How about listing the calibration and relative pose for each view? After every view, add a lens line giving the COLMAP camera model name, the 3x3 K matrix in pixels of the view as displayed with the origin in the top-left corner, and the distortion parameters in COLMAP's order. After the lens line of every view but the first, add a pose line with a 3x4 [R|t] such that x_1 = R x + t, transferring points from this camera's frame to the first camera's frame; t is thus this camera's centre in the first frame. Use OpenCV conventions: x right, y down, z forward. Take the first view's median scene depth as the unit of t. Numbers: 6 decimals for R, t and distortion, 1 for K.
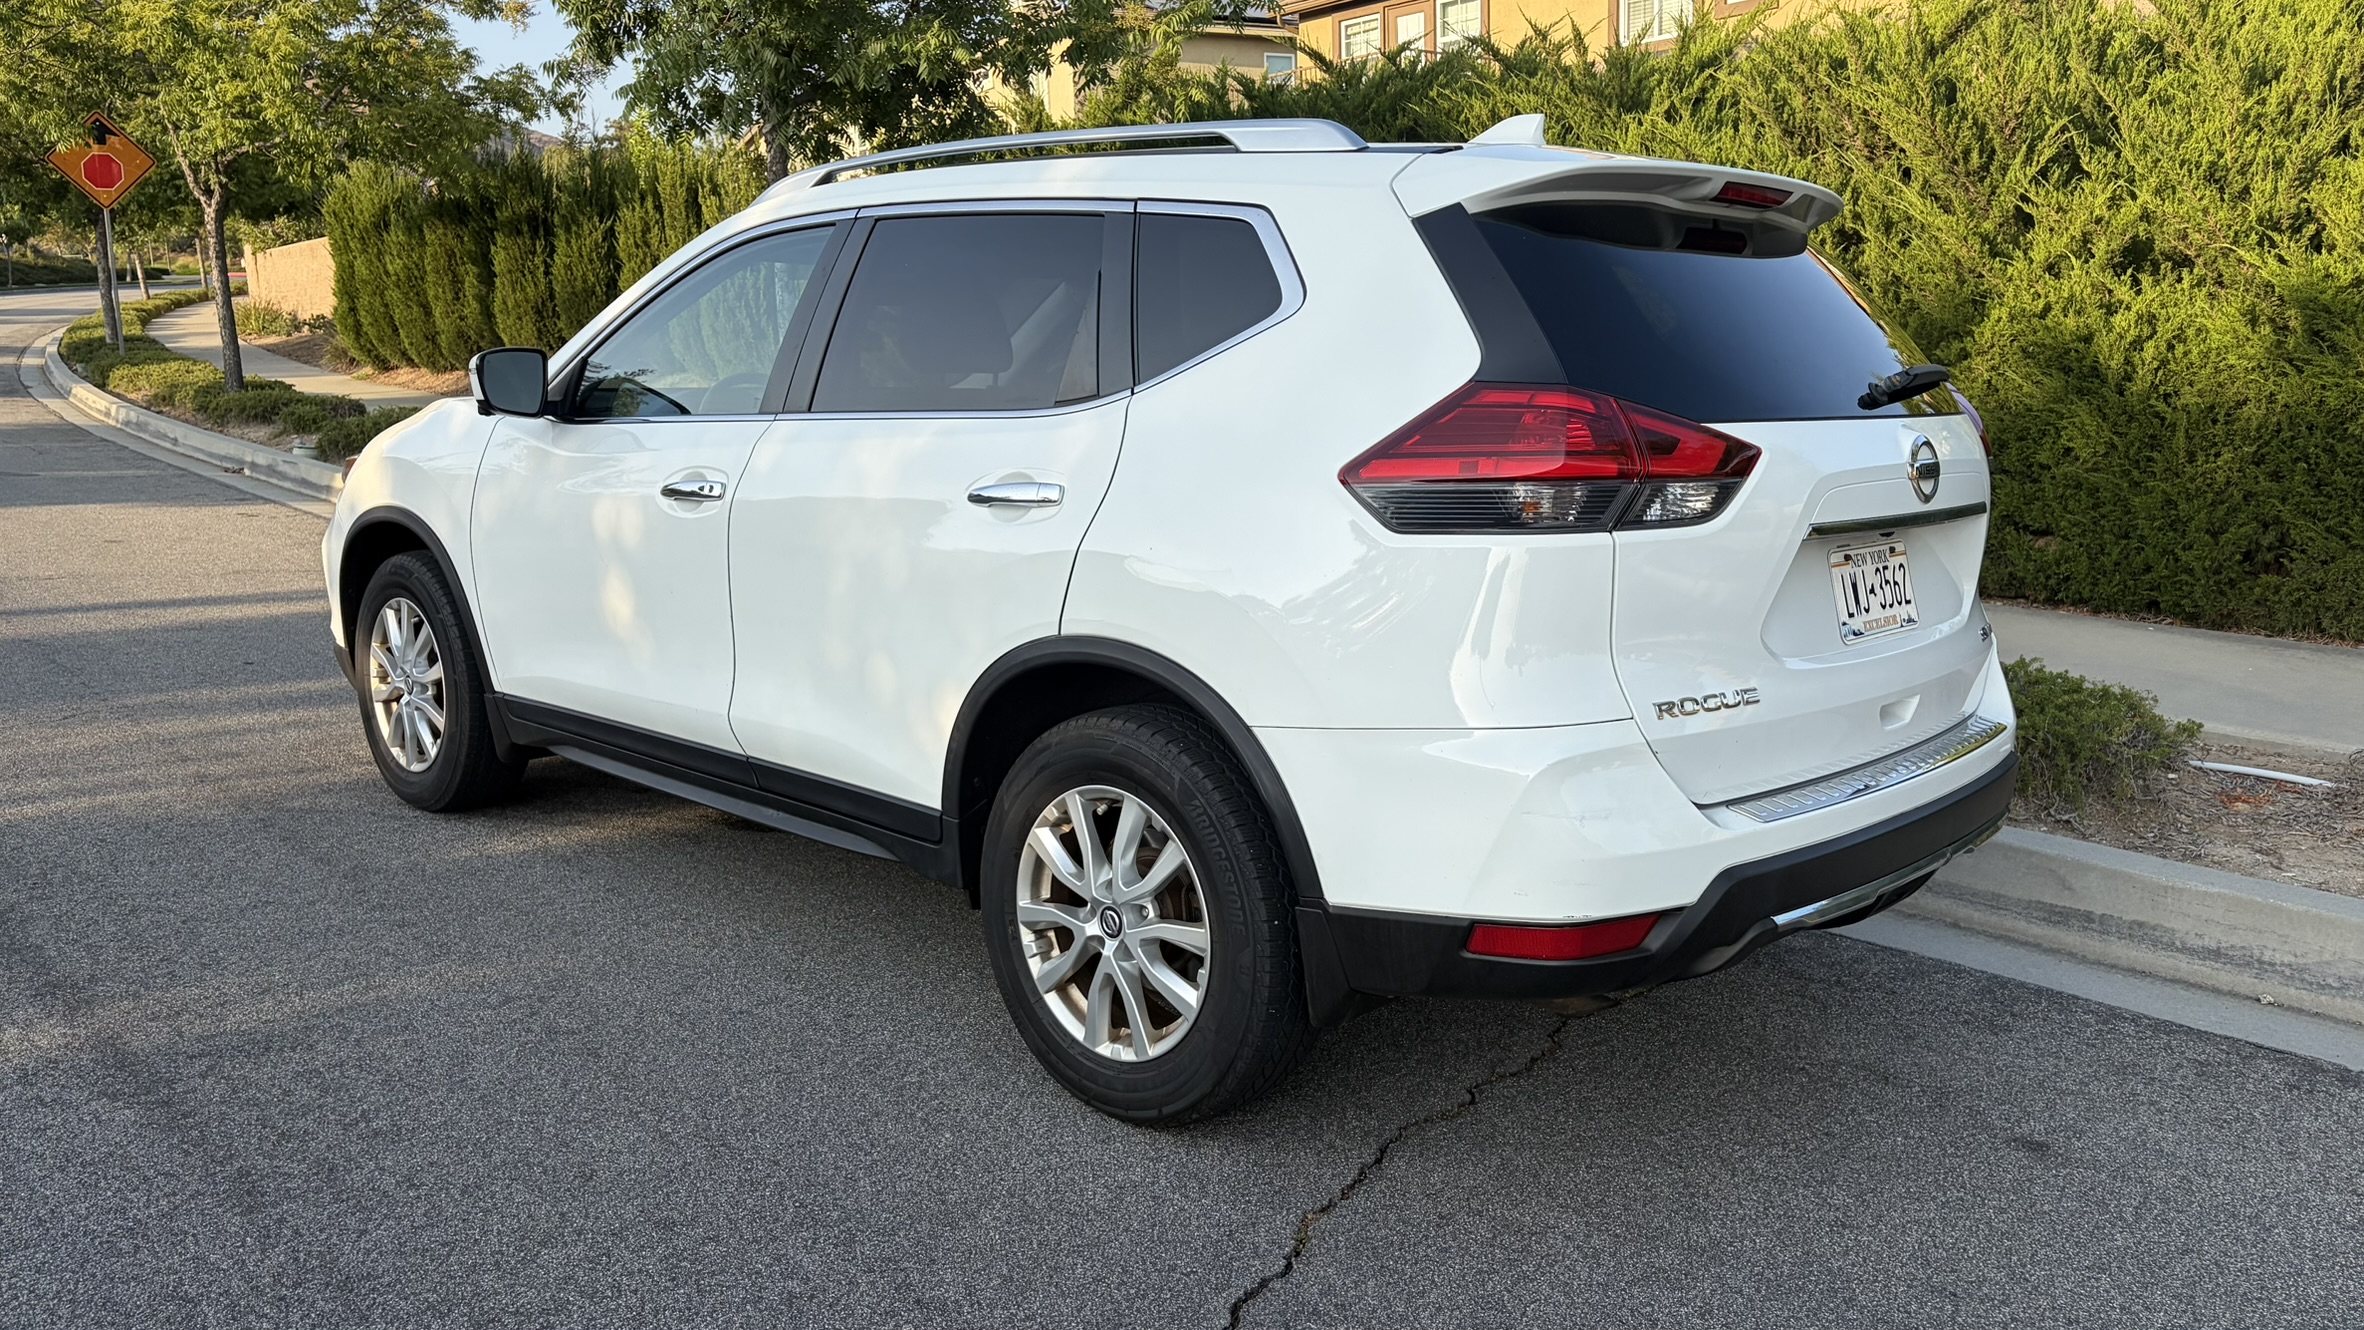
lens RADIAL K [[1819.1, 0, 1223.3], [0, 1819.1, 664.4], [0, 0, 1]] dist [0.096901, -0.122129]
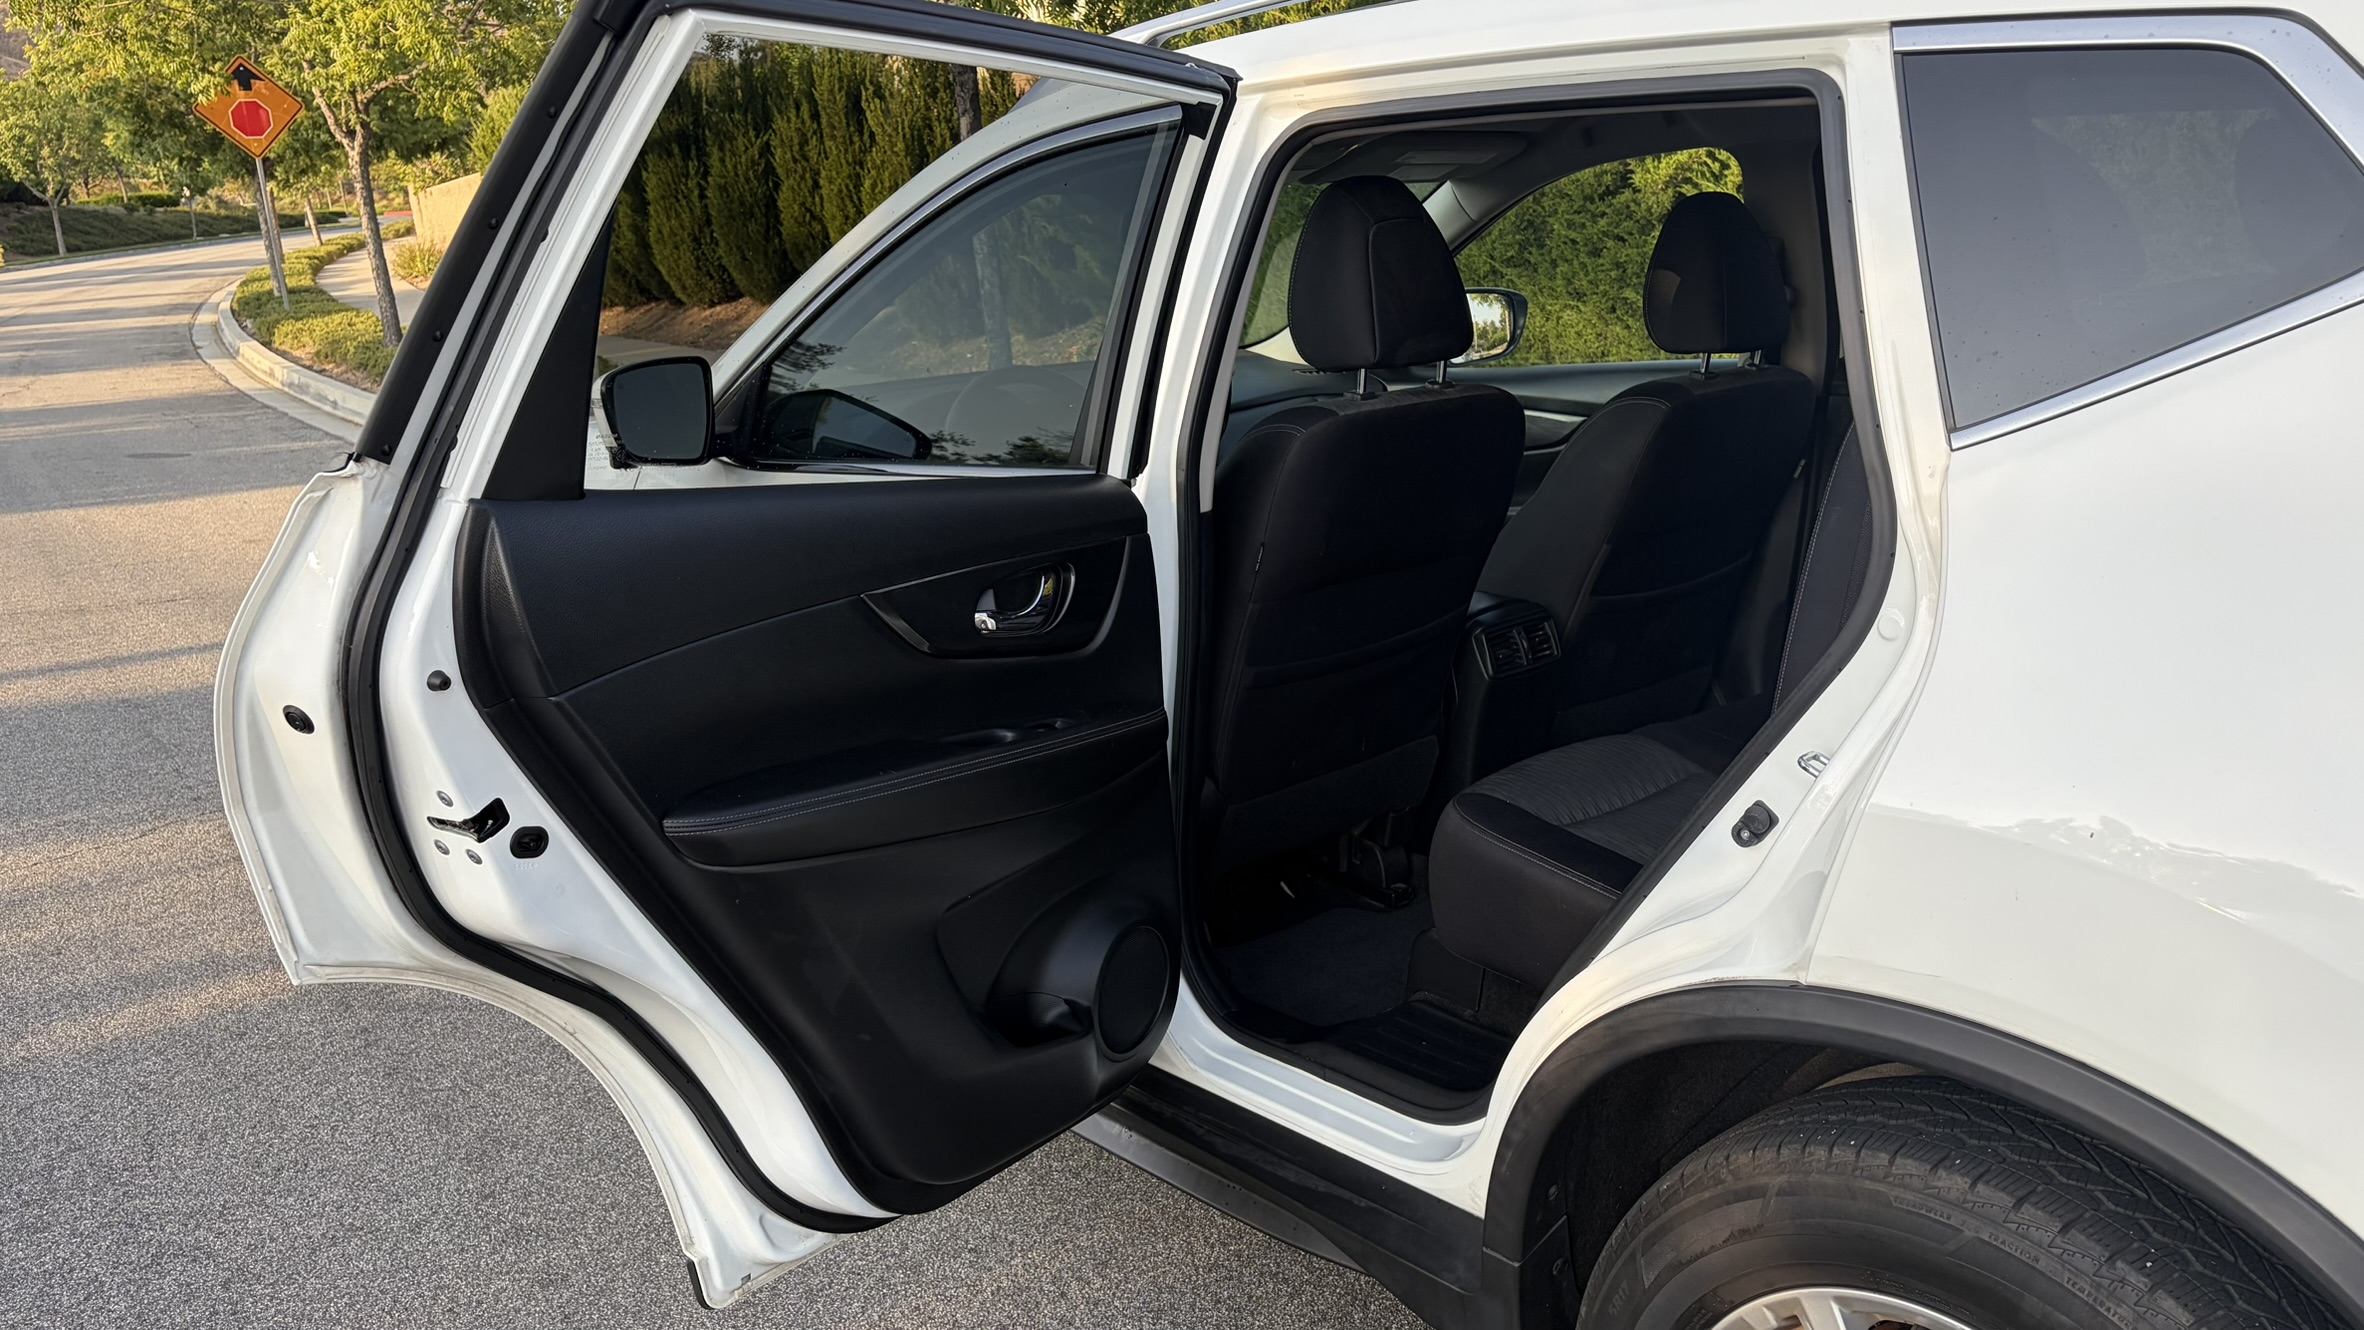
lens RADIAL K [[1843.6, 0, 1182.0], [0, 1843.6, 665.0], [0, 0, 1]] dist [0.068840, -0.083792]
pose [[0.992892, -0.038527, -0.112614, -0.034233], [0.045384, 0.997228, 0.058969, -0.023604], [0.110030, -0.063661, 0.991887, 0.093877]]
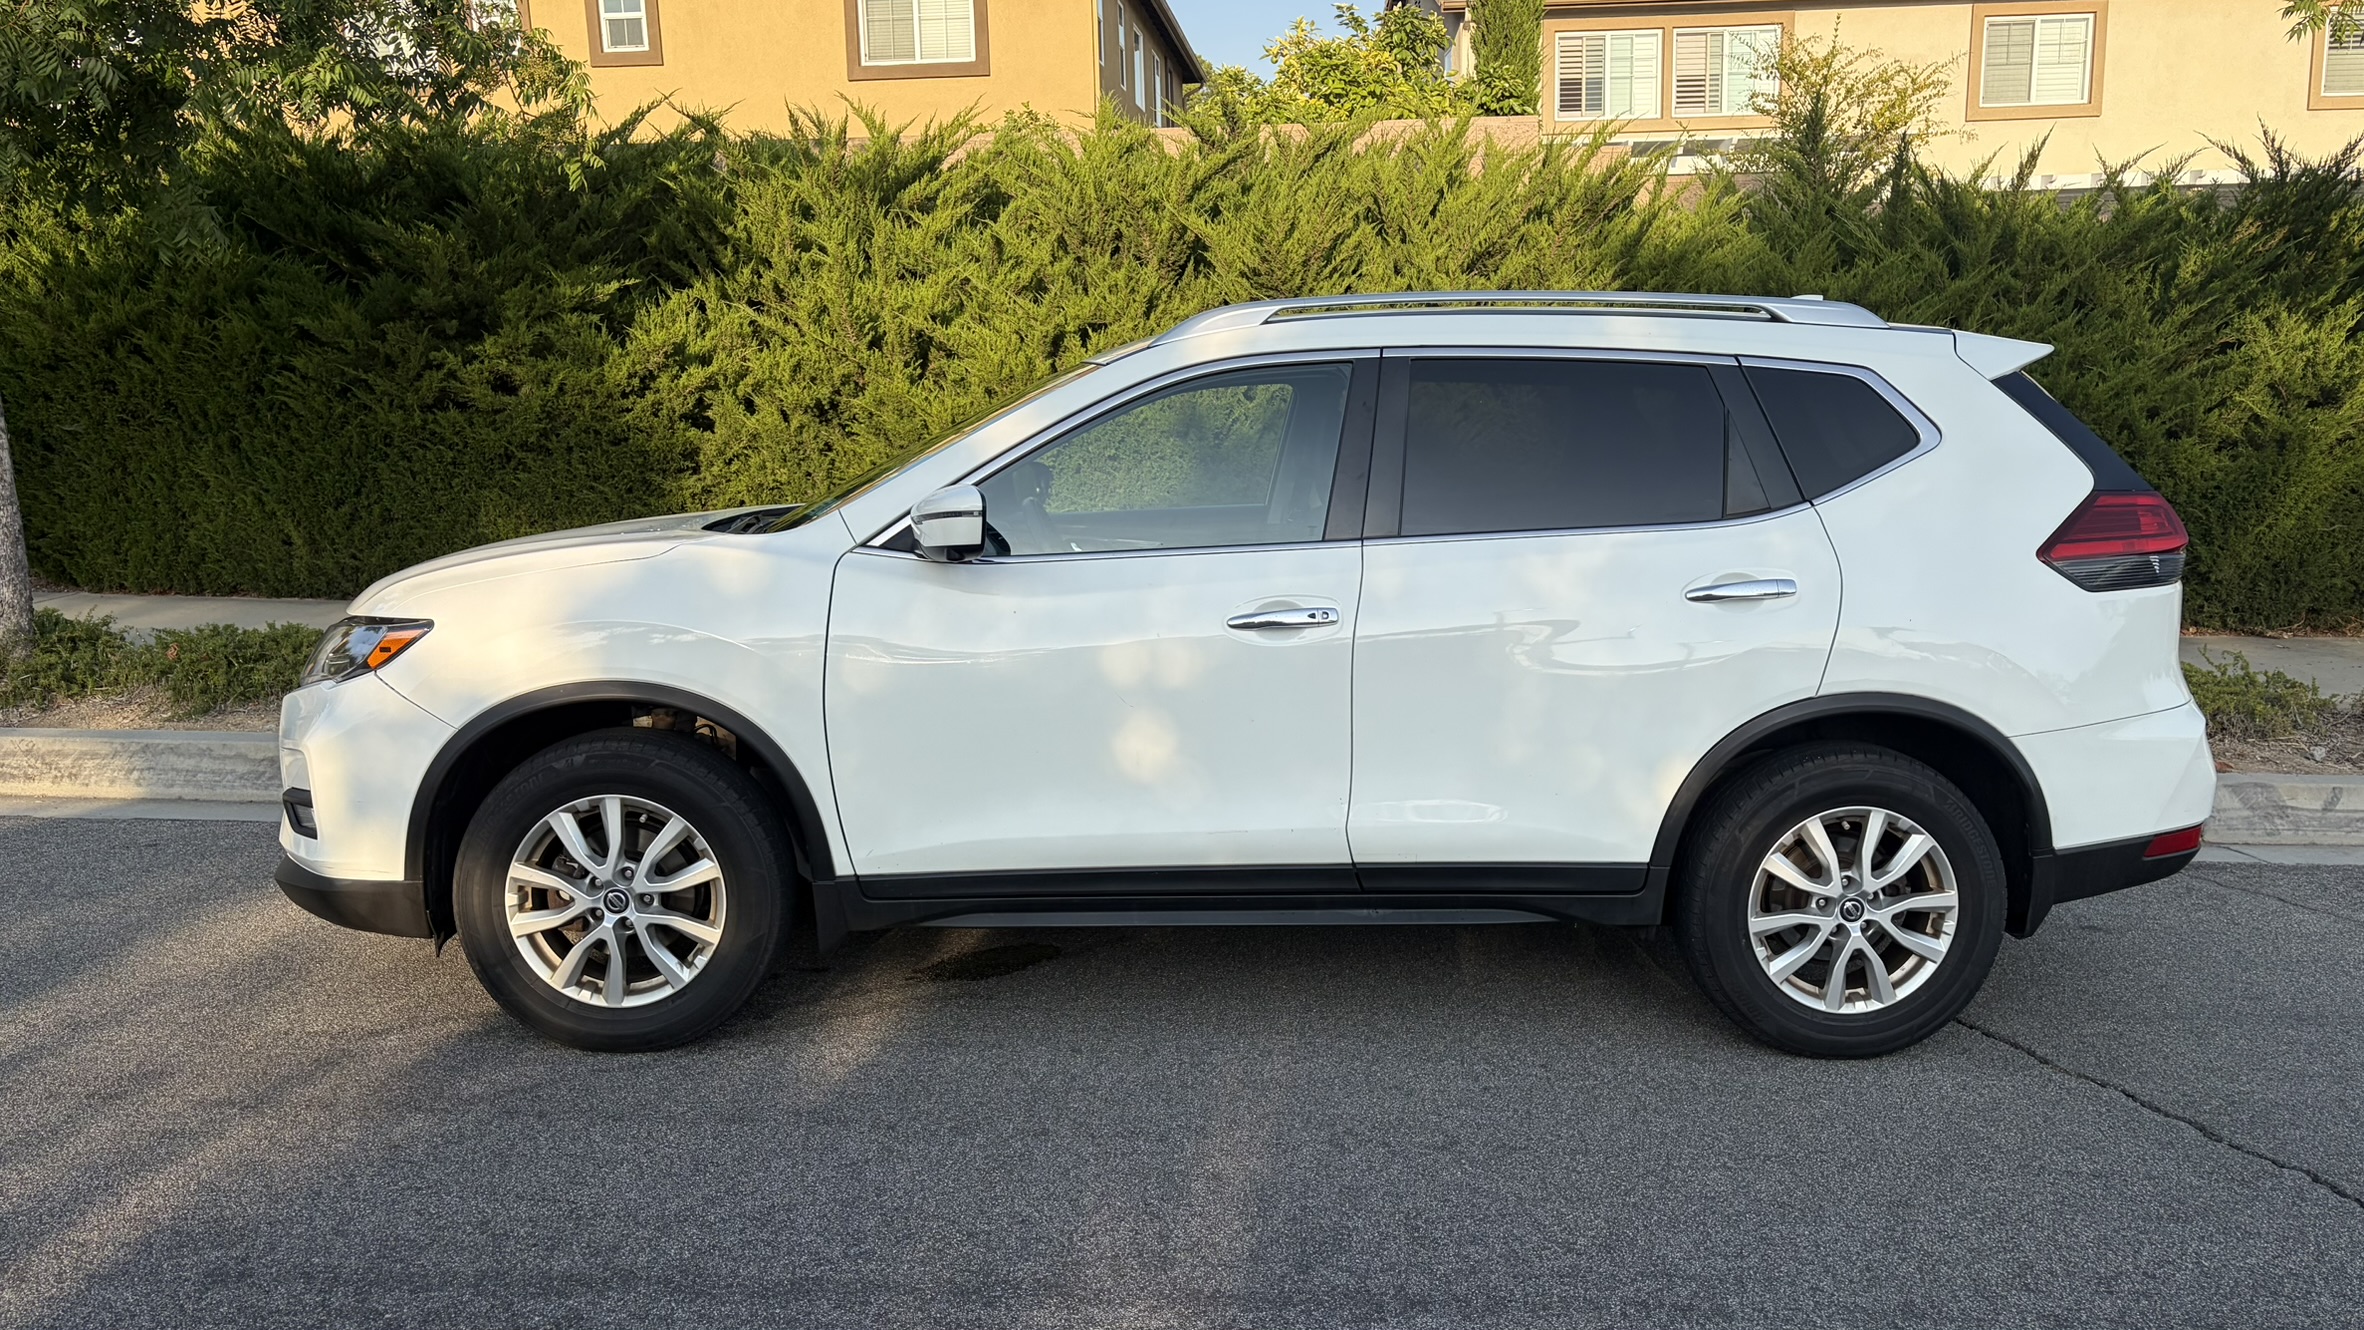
lens RADIAL K [[1788.9, 0, 1188.2], [0, 1788.9, 676.4], [0, 0, 1]] dist [0.090860, -0.072402]
pose [[0.686358, -0.115932, 0.717964, -0.234900], [0.125435, 0.991289, 0.040153, -0.024566], [-0.716365, 0.062499, 0.694921, 0.076986]]
